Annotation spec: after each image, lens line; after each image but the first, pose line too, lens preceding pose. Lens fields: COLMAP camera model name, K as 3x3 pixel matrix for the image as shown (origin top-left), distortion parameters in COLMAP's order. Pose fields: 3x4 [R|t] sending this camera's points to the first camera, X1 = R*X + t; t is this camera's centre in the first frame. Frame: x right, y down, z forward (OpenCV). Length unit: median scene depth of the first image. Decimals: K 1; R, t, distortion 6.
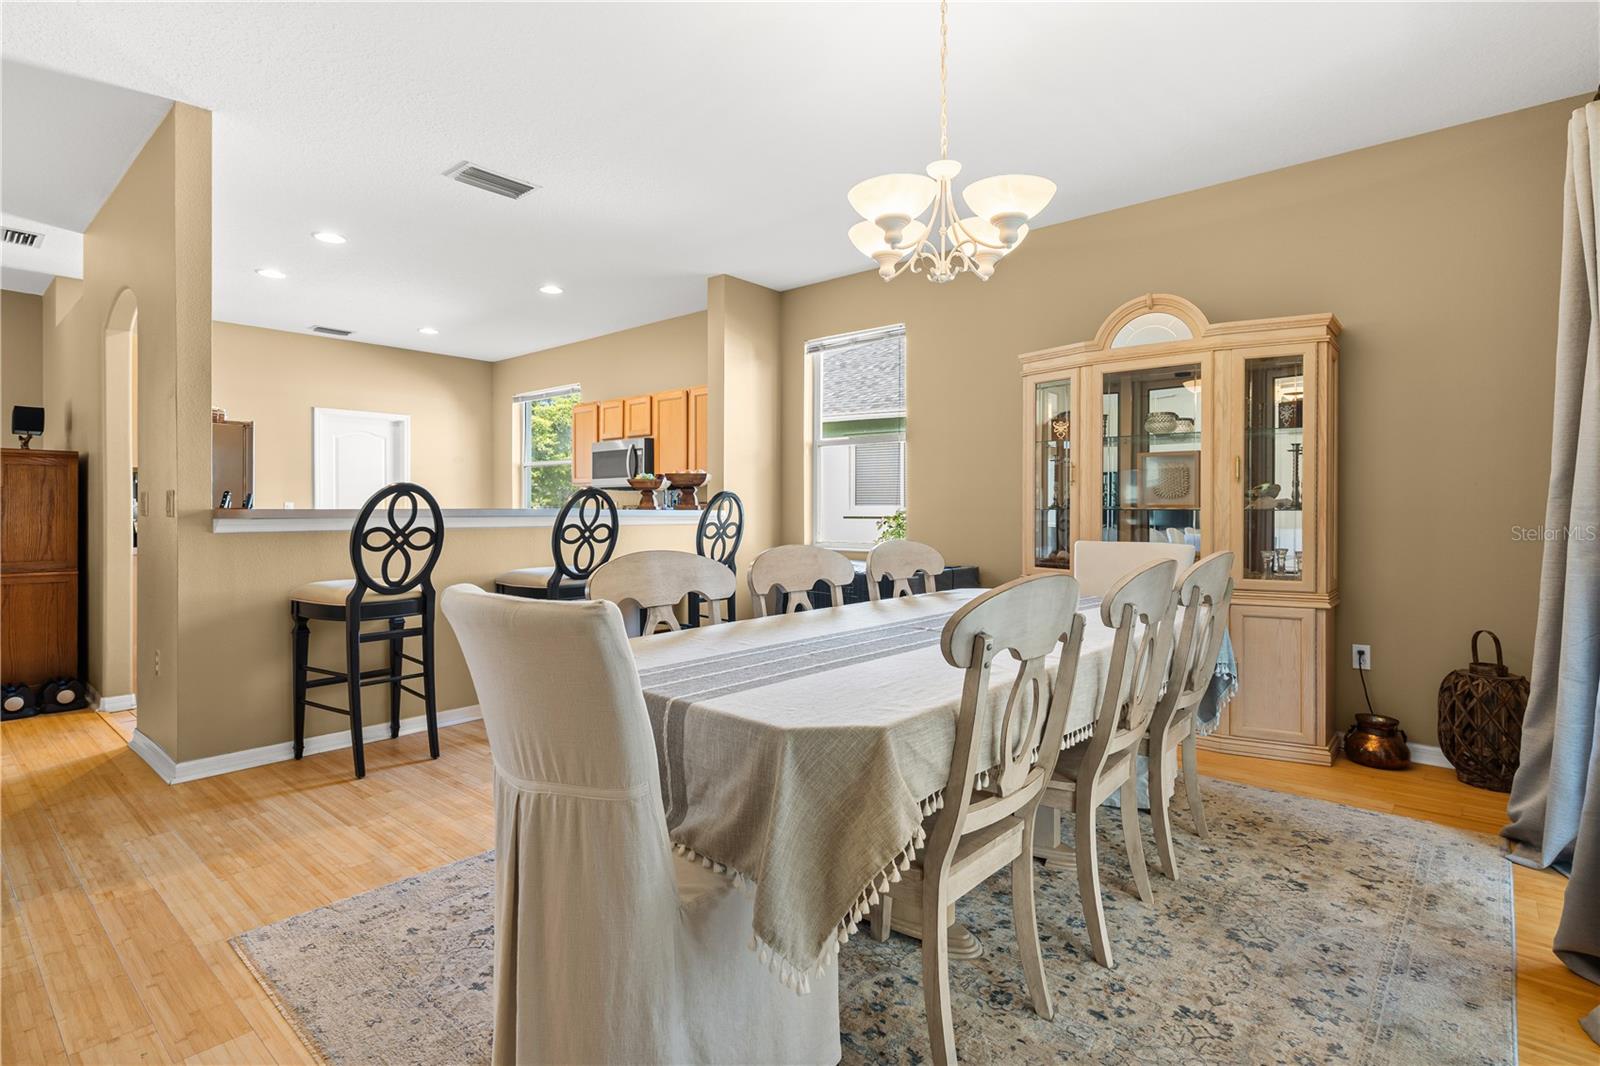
lens RADIAL K [[795.8, 0, 788.1], [0, 795.8, 512.7], [0, 0, 1]] dist [0.018028, -0.000826]
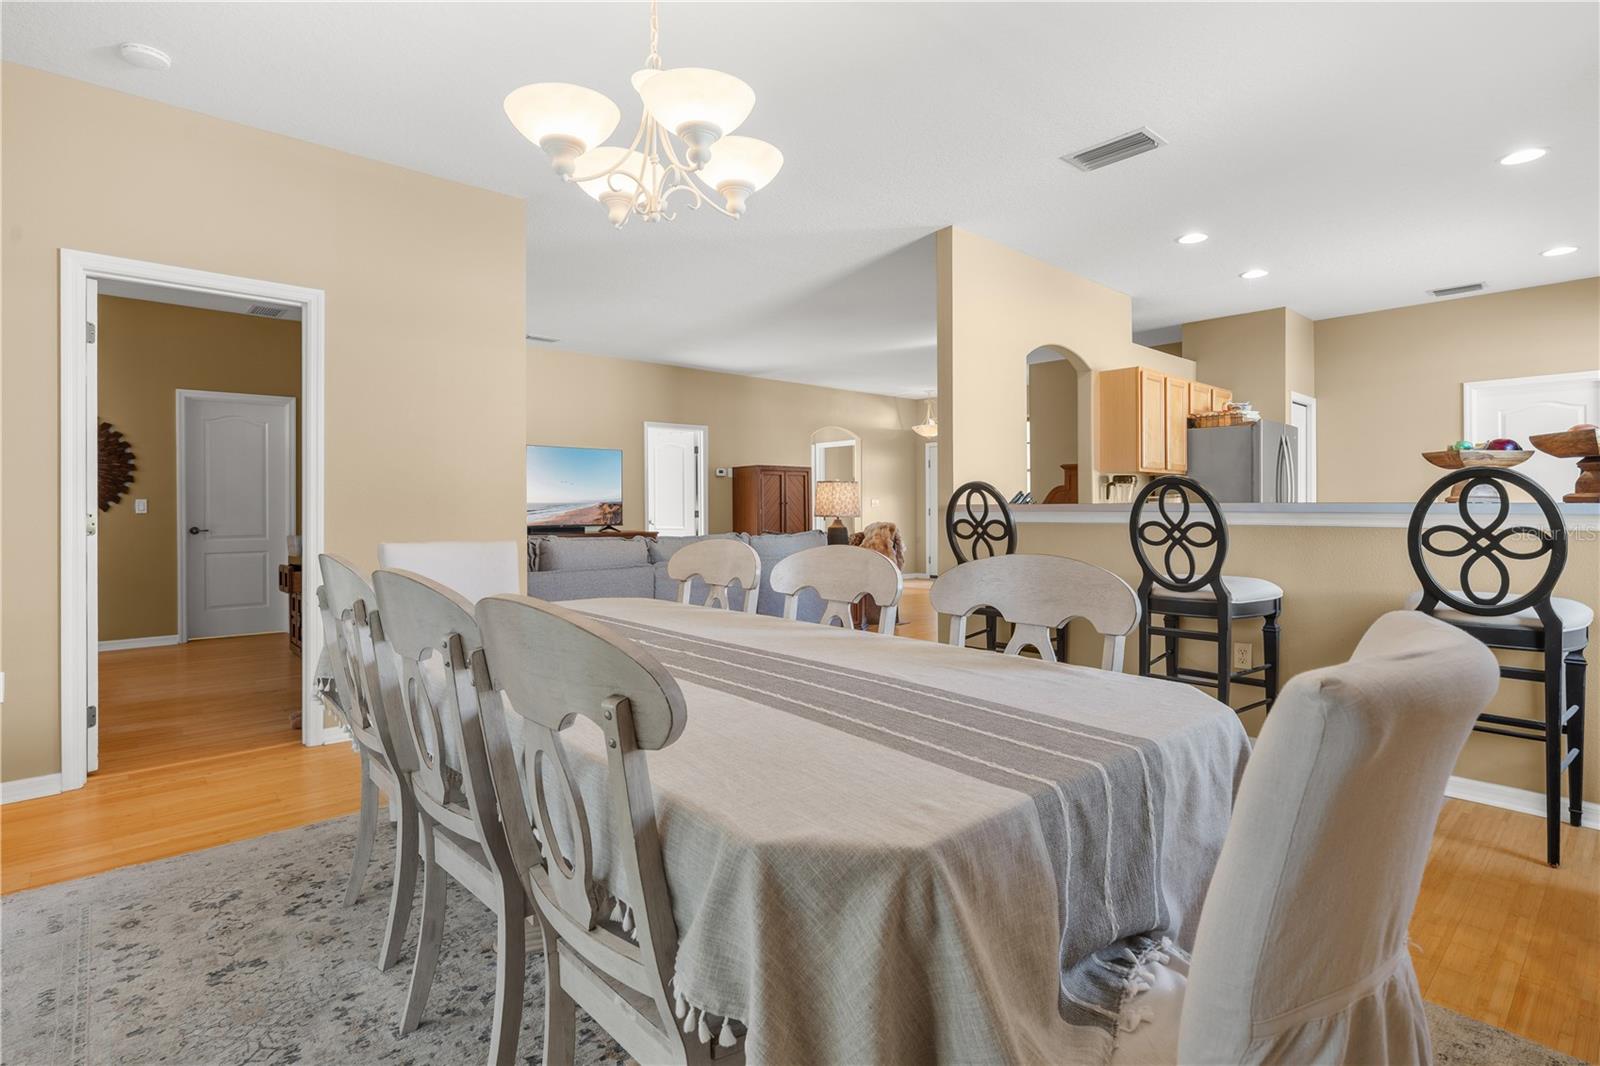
lens RADIAL K [[789.1, 0, 796.1], [0, 789.1, 502.7], [0, 0, 1]] dist [0.012154, -0.000575]
pose [[-0.106885, -0.005846, -0.994254, 0.535486], [-0.000780, 0.999983, -0.005795, 0.000172], [0.994271, 0.000156, -0.106888, 0.668728]]
